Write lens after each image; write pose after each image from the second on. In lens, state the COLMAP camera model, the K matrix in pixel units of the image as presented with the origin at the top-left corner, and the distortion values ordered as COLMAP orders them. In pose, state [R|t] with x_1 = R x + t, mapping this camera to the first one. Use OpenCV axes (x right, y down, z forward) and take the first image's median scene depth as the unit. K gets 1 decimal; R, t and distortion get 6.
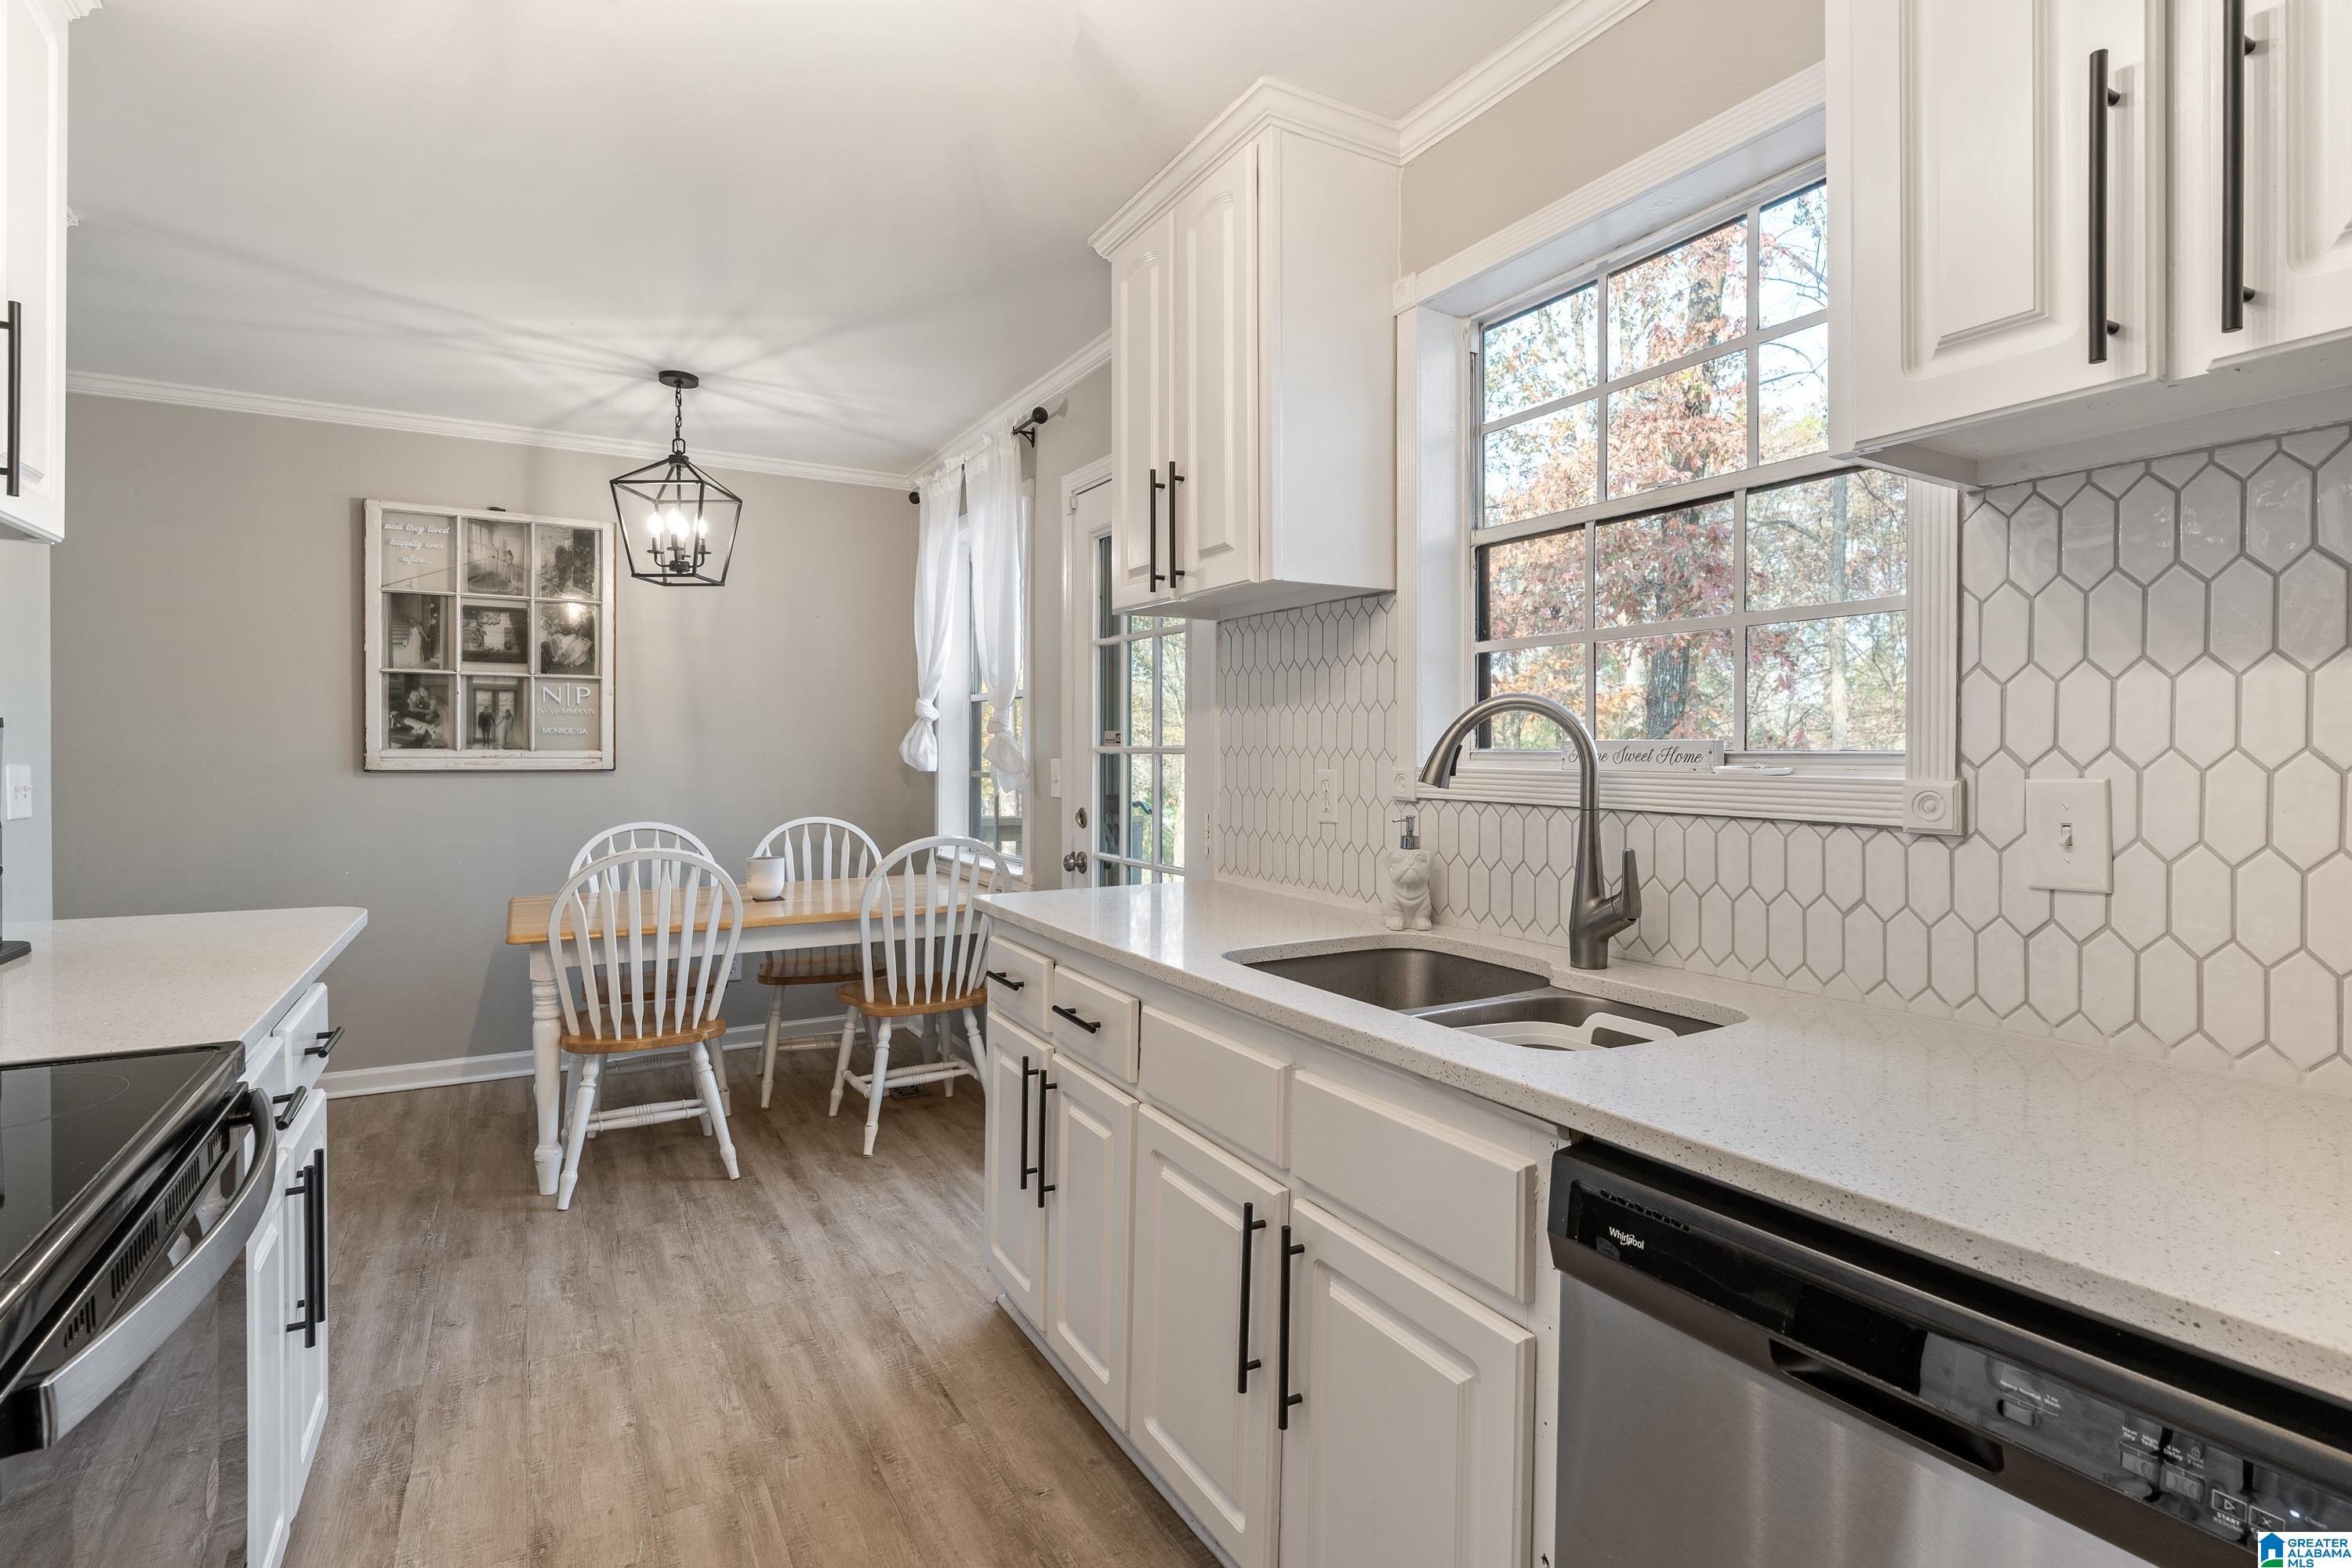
lens RADIAL K [[1121.2, 0, 1168.7], [0, 1121.2, 758.5], [0, 0, 1]] dist [-0.004984, 0.002614]
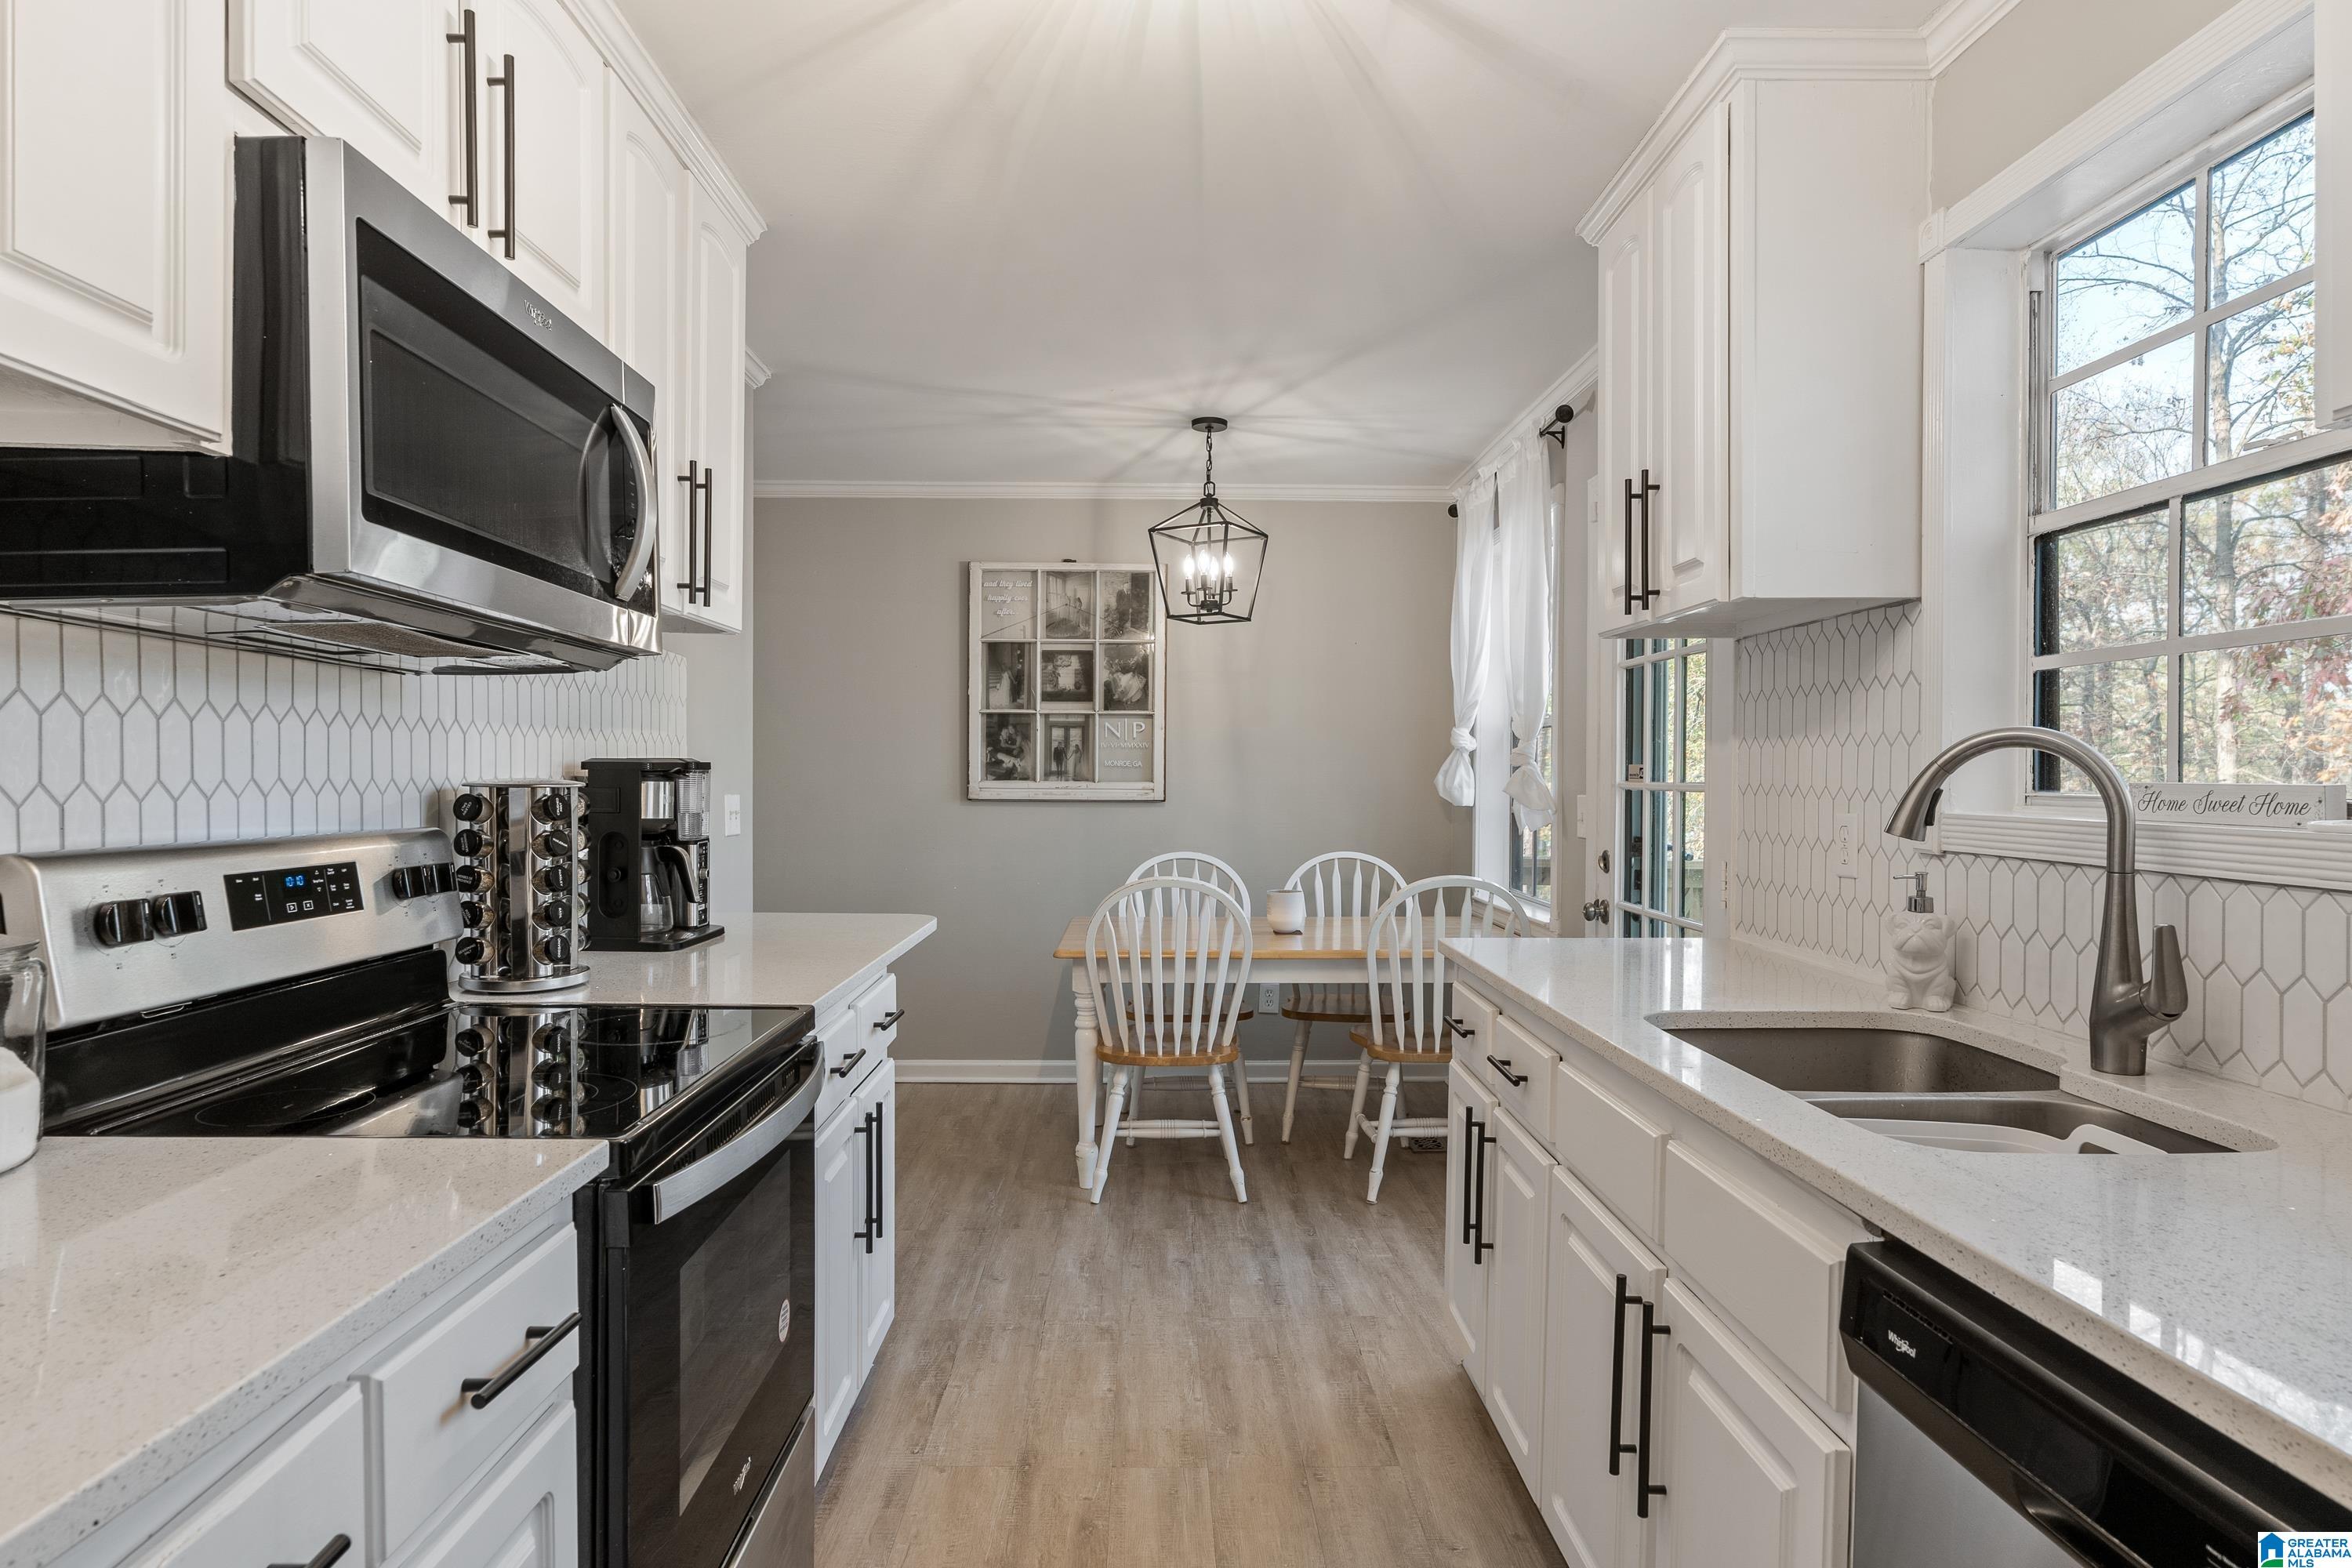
lens RADIAL K [[1276.2, 0, 1172.8], [0, 1276.2, 787.9], [0, 0, 1]] dist [-0.002850, 0.003088]
pose [[0.877629, 0.005946, -0.479304, 0.164413], [-0.005567, 0.999982, 0.002212, -0.009117], [0.479309, 0.000727, 0.877646, -0.081795]]
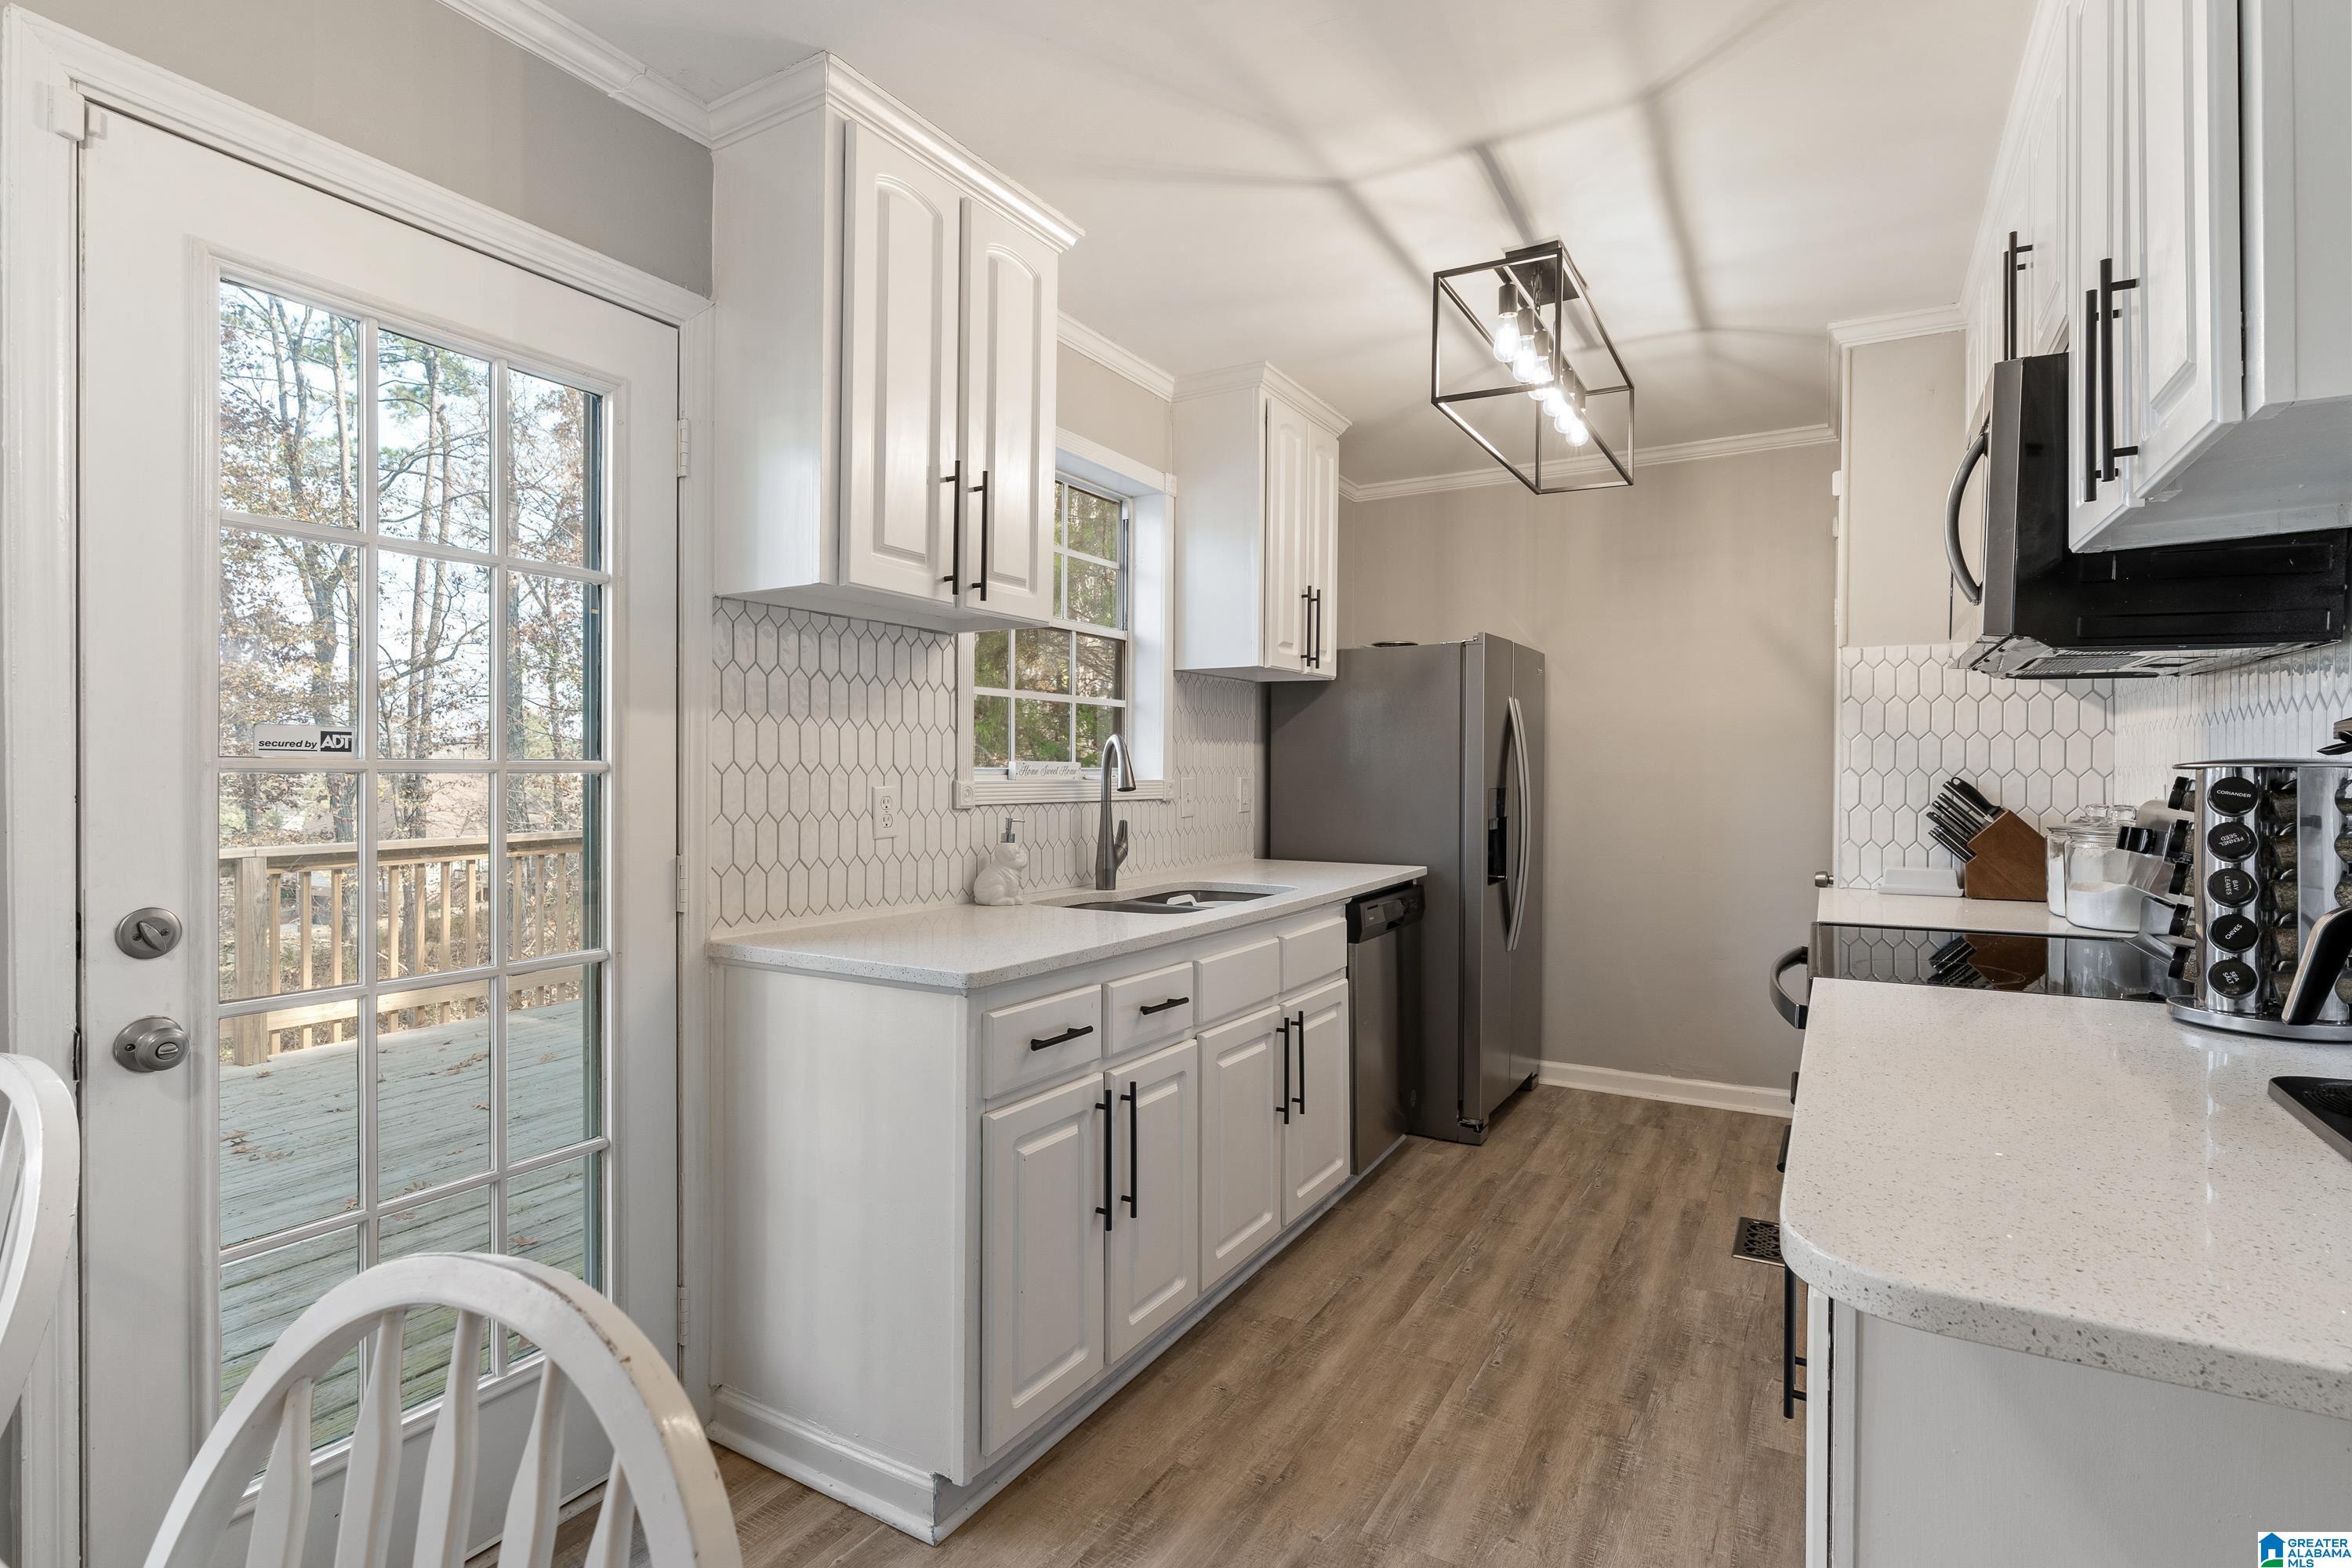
lens RADIAL K [[1121.2, 0, 1171.9], [0, 1121.2, 785.4], [0, 0, 1]] dist [-0.004984, 0.002614]
pose [[-0.492320, -0.013899, 0.870304, -0.924145], [0.001422, 0.999858, 0.016773, -0.008118], [-0.870413, 0.009495, -0.492230, 1.341985]]
